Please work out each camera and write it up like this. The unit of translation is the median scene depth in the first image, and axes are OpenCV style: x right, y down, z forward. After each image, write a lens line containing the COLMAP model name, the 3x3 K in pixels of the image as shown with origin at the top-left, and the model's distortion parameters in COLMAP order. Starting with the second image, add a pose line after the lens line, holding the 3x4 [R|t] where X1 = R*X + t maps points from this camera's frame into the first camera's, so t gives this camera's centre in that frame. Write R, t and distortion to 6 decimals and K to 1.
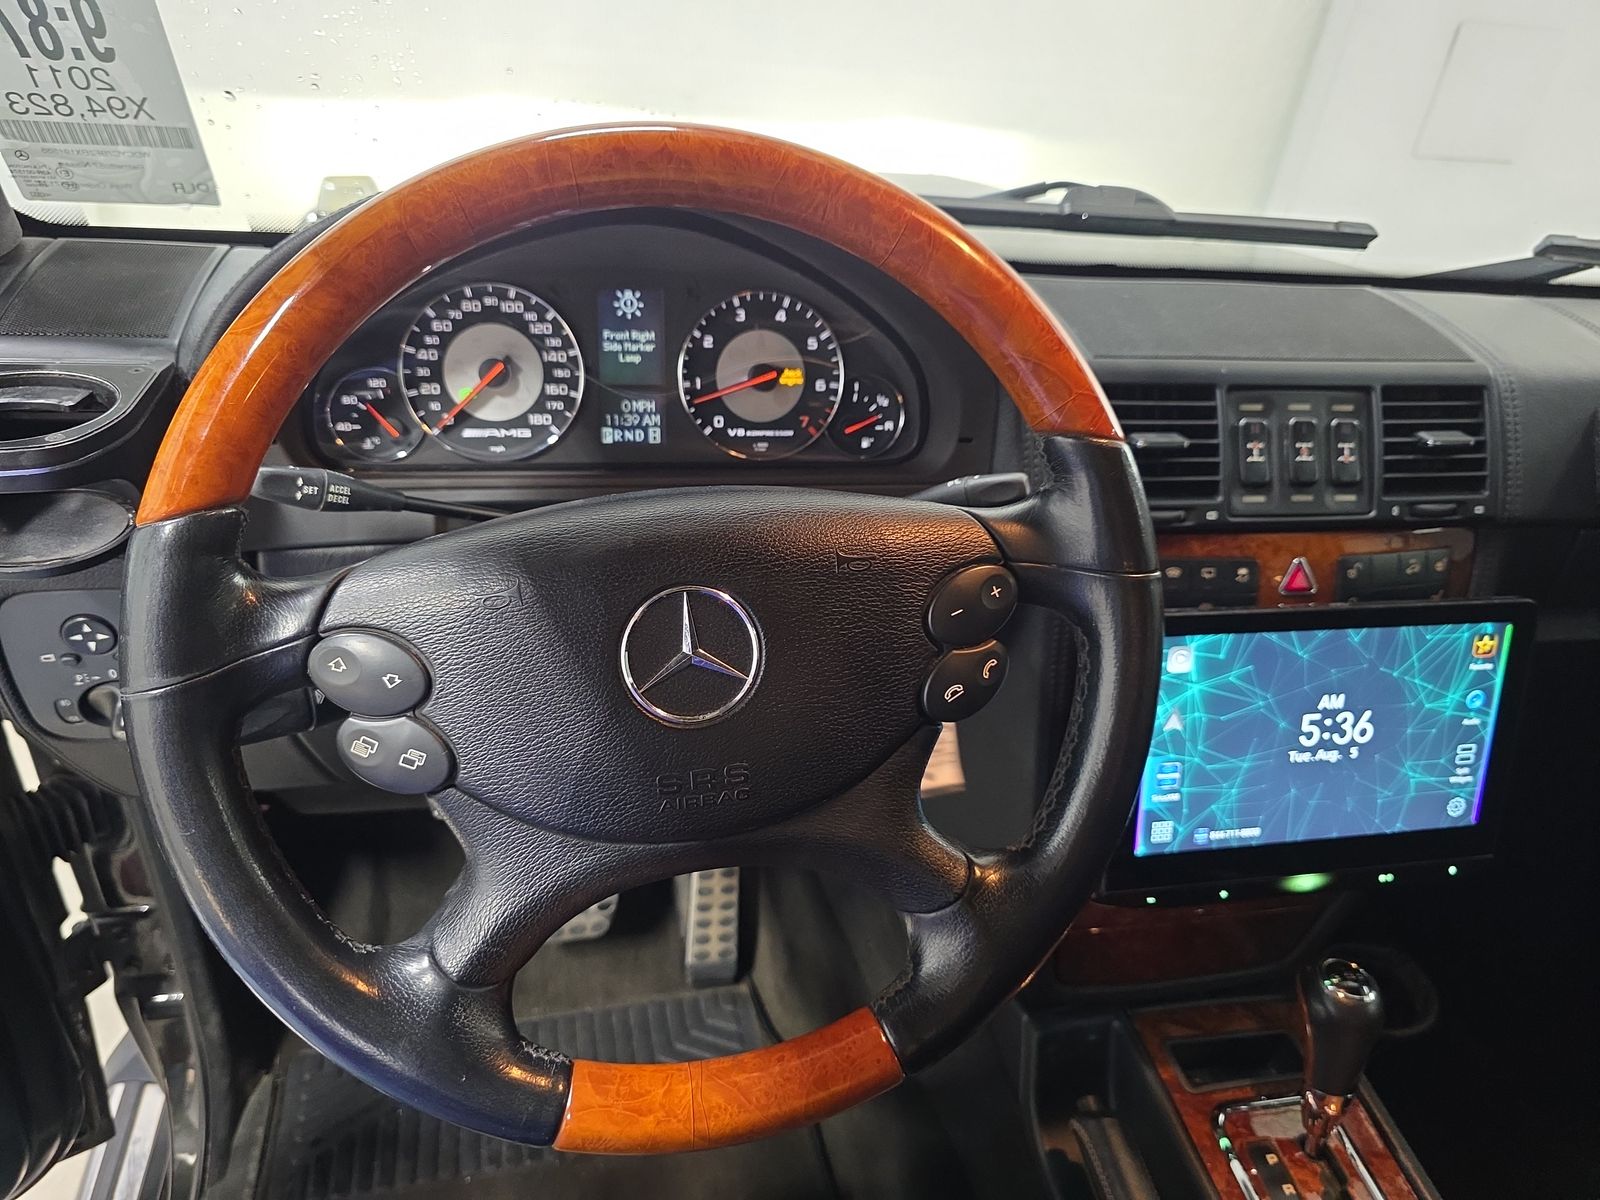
lens RADIAL K [[1085.0, 0, 795.5], [0, 1085.0, 600.3], [0, 0, 1]] dist [0.038746, -0.040823]
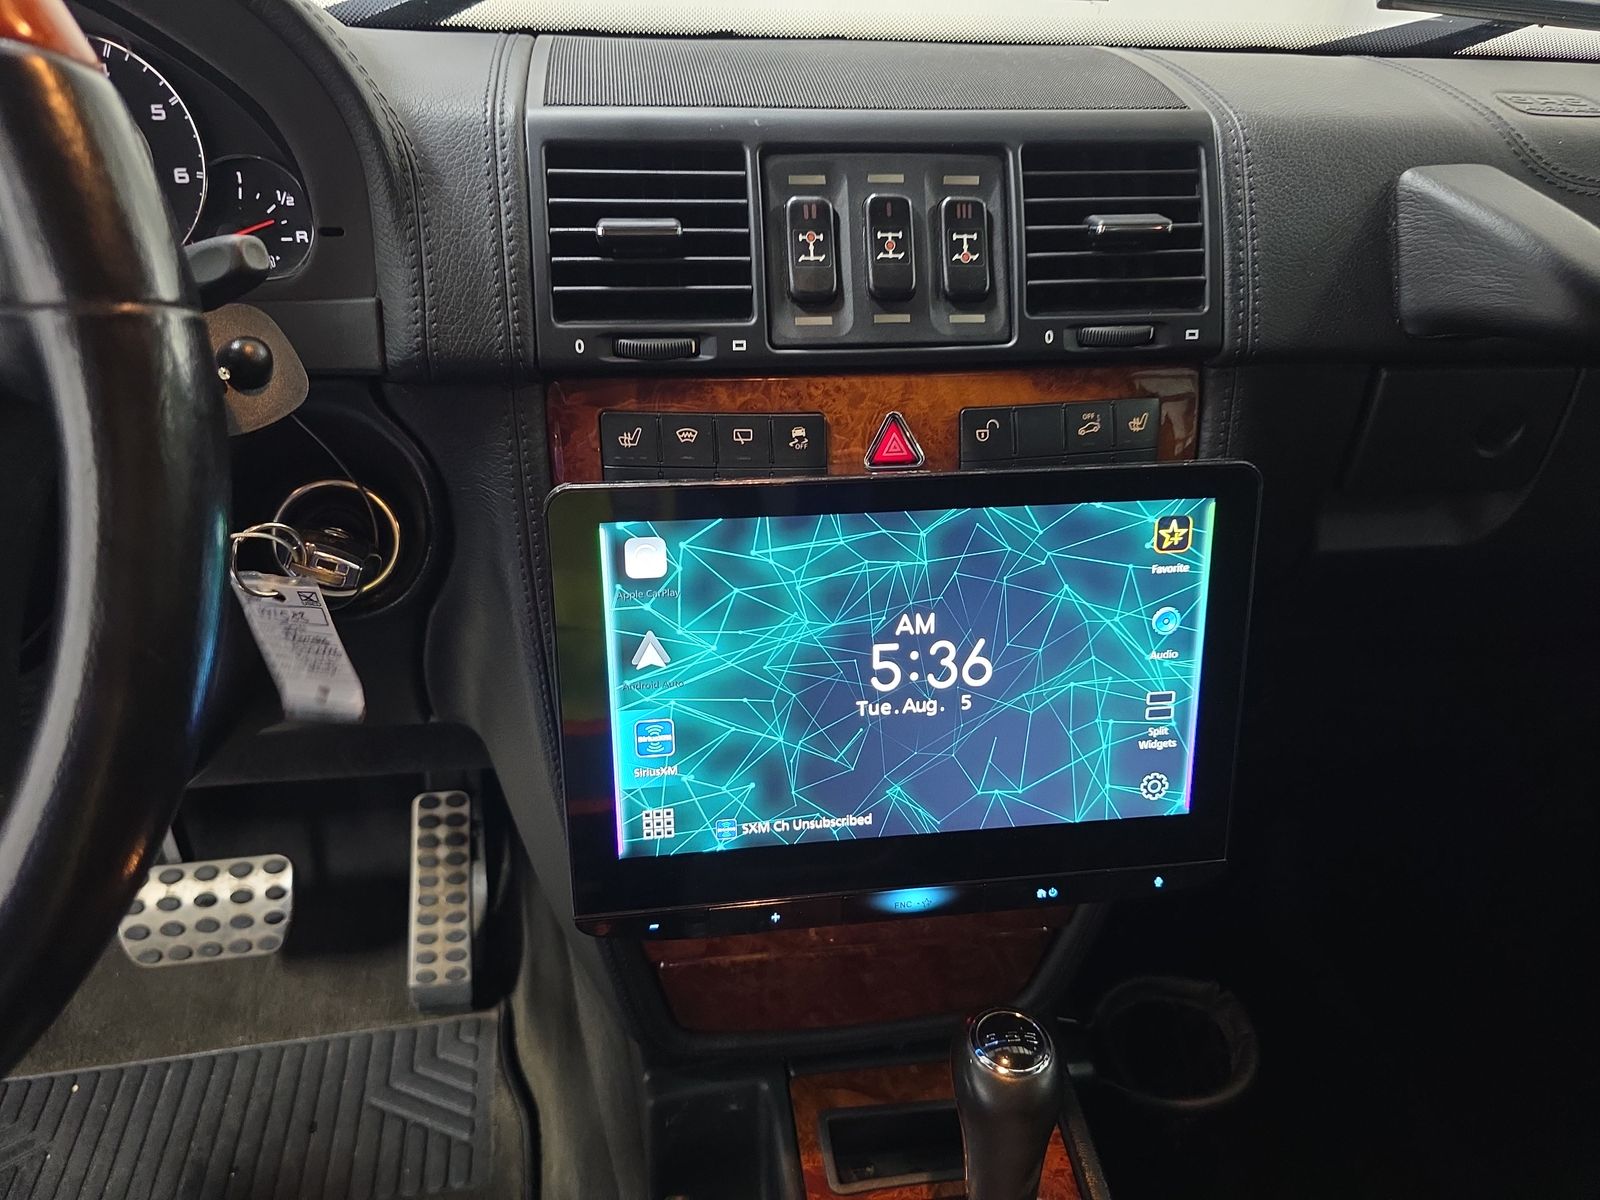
lens RADIAL K [[1085.0, 0, 809.5], [0, 1085.0, 617.8], [0, 0, 1]] dist [0.038746, -0.040823]
pose [[0.996346, -0.015538, -0.083981, 0.477877], [0.016970, 0.999722, 0.016367, 0.077011], [0.083704, -0.017733, 0.996333, 0.347669]]
